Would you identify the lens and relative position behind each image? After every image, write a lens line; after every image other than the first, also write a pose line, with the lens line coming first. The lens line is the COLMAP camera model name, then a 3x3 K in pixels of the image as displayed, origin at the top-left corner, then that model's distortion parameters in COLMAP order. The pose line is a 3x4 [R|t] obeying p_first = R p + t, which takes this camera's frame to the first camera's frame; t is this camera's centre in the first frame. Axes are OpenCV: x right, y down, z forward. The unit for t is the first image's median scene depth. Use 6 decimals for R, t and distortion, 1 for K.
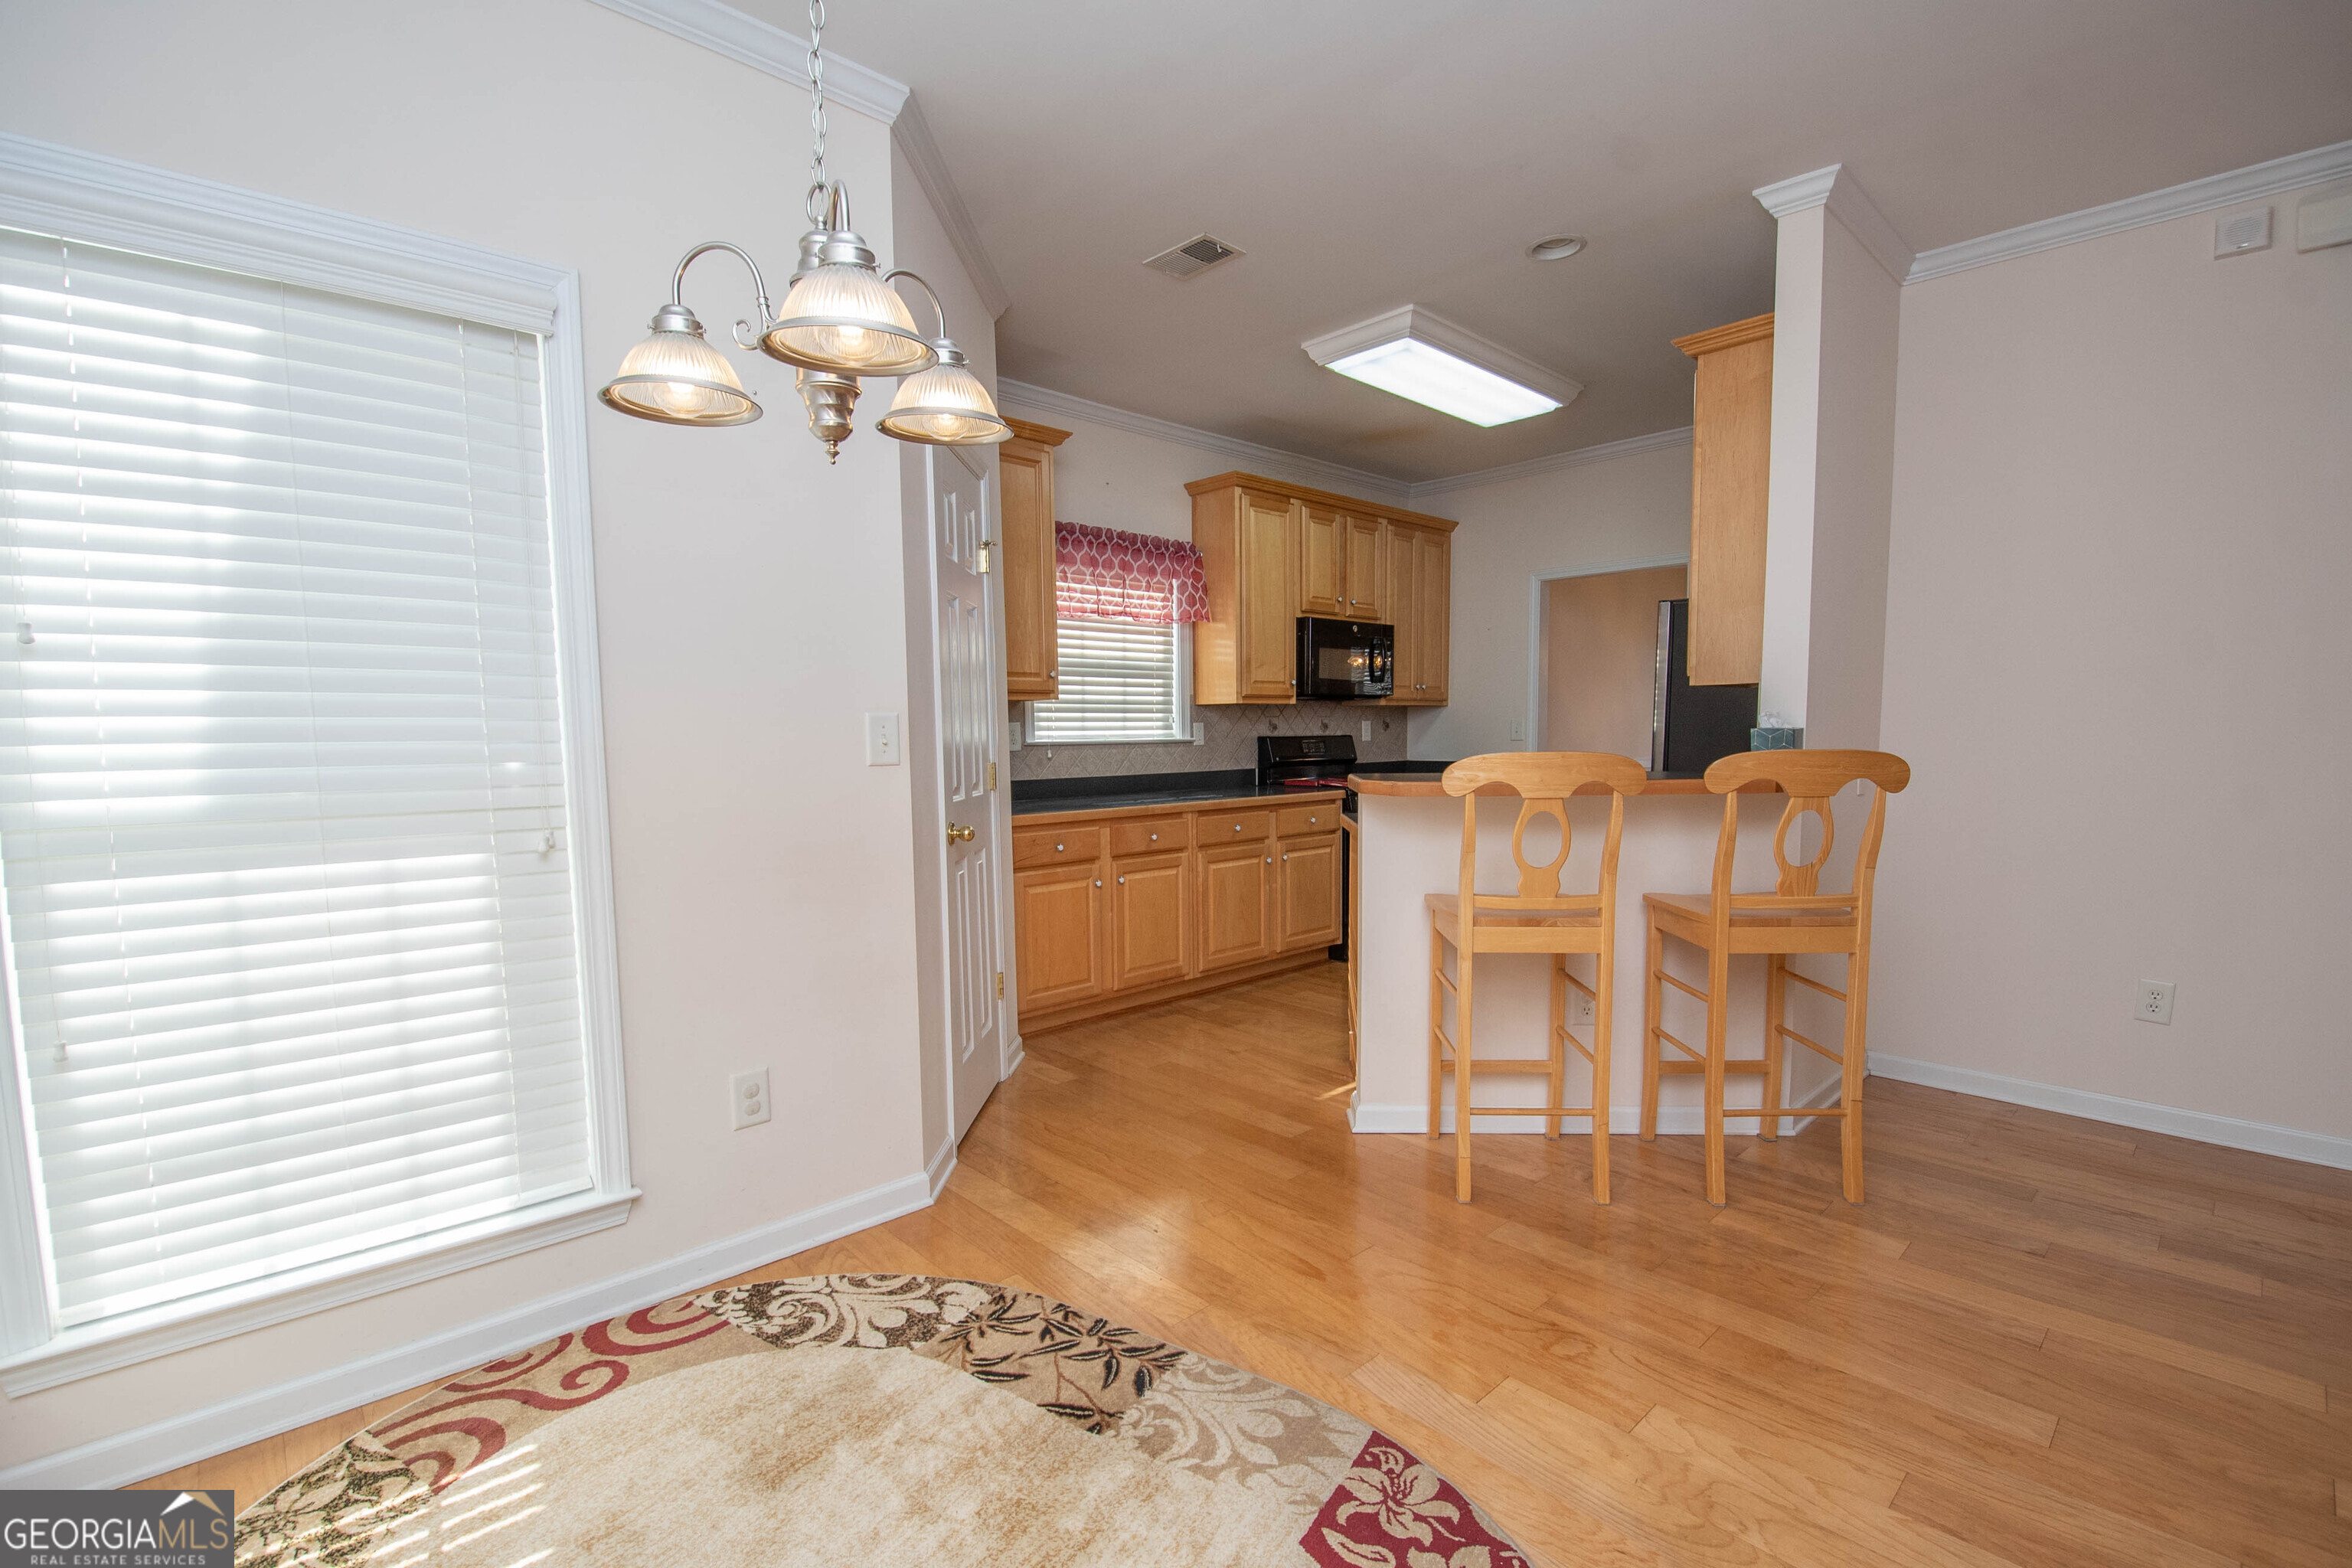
lens RADIAL K [[1027.2, 0, 1178.2], [0, 1027.2, 816.3], [0, 0, 1]] dist [0.015159, -0.022648]
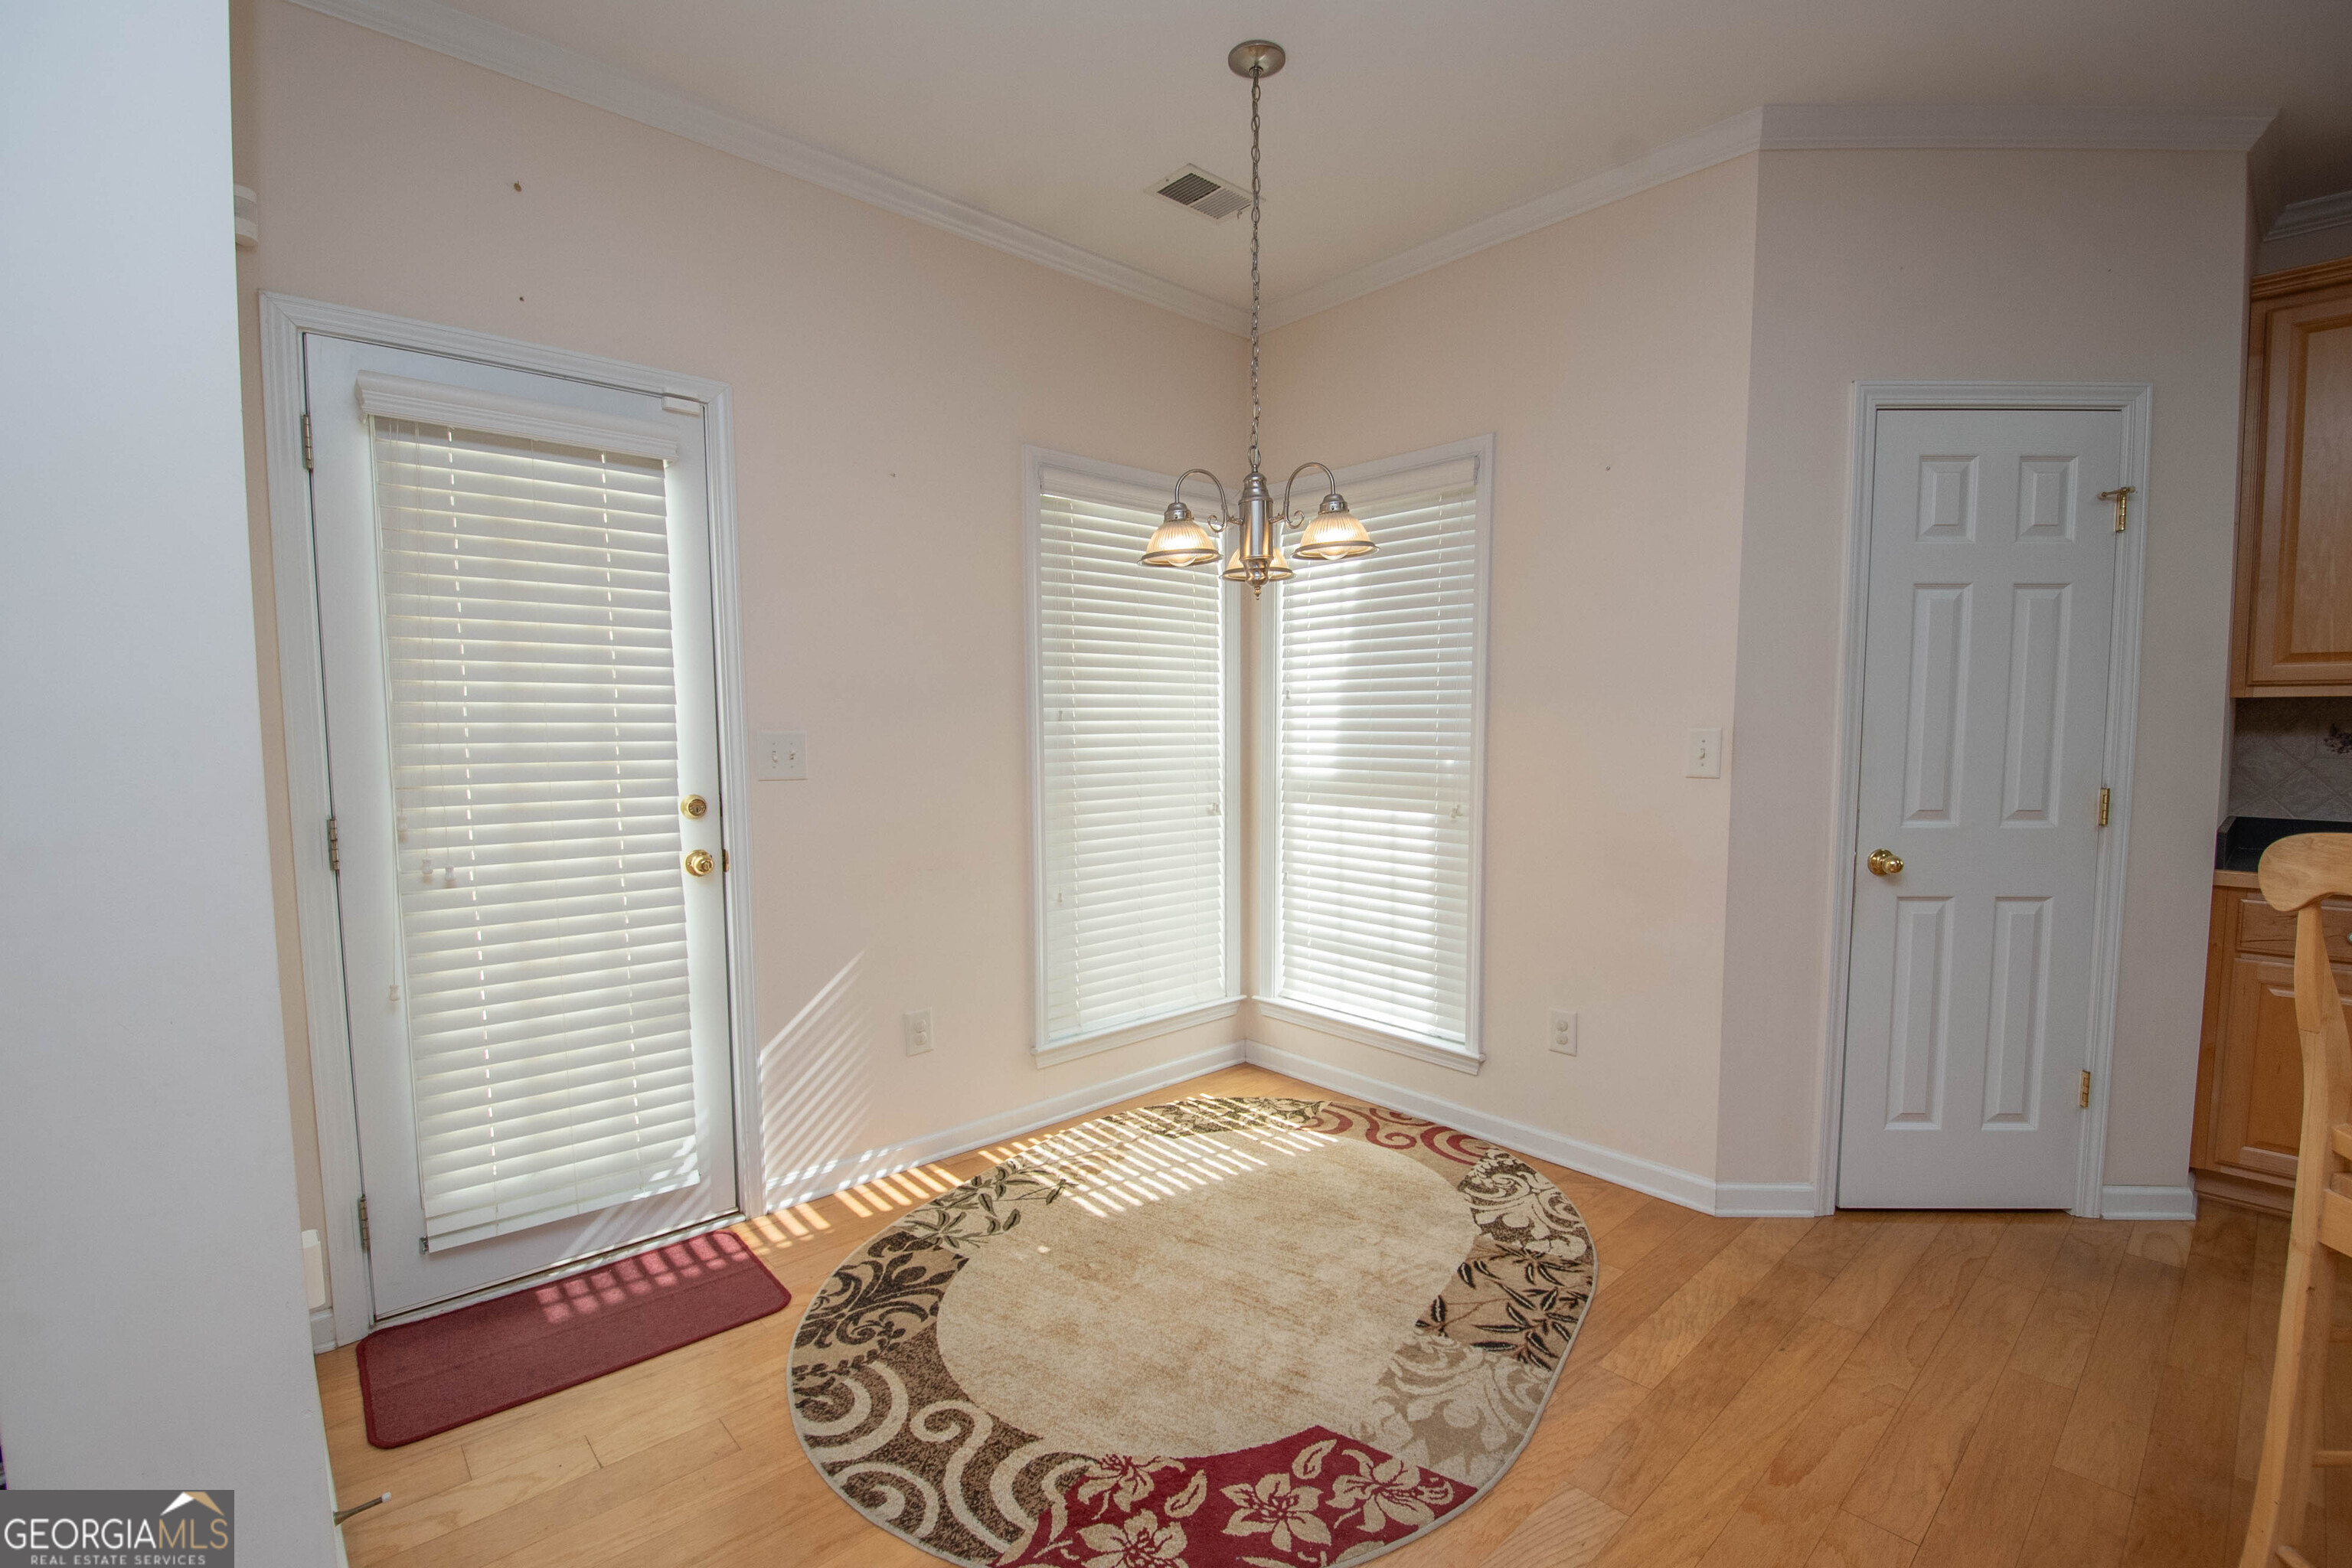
lens RADIAL K [[1027.2, 0, 1178.2], [0, 1027.2, 816.3], [0, 0, 1]] dist [0.015159, -0.022648]
pose [[-0.005832, 0.098540, -0.995116, 0.969562], [-0.079045, 0.991974, 0.098692, -0.089394], [0.996854, 0.079234, 0.002004, 0.596950]]
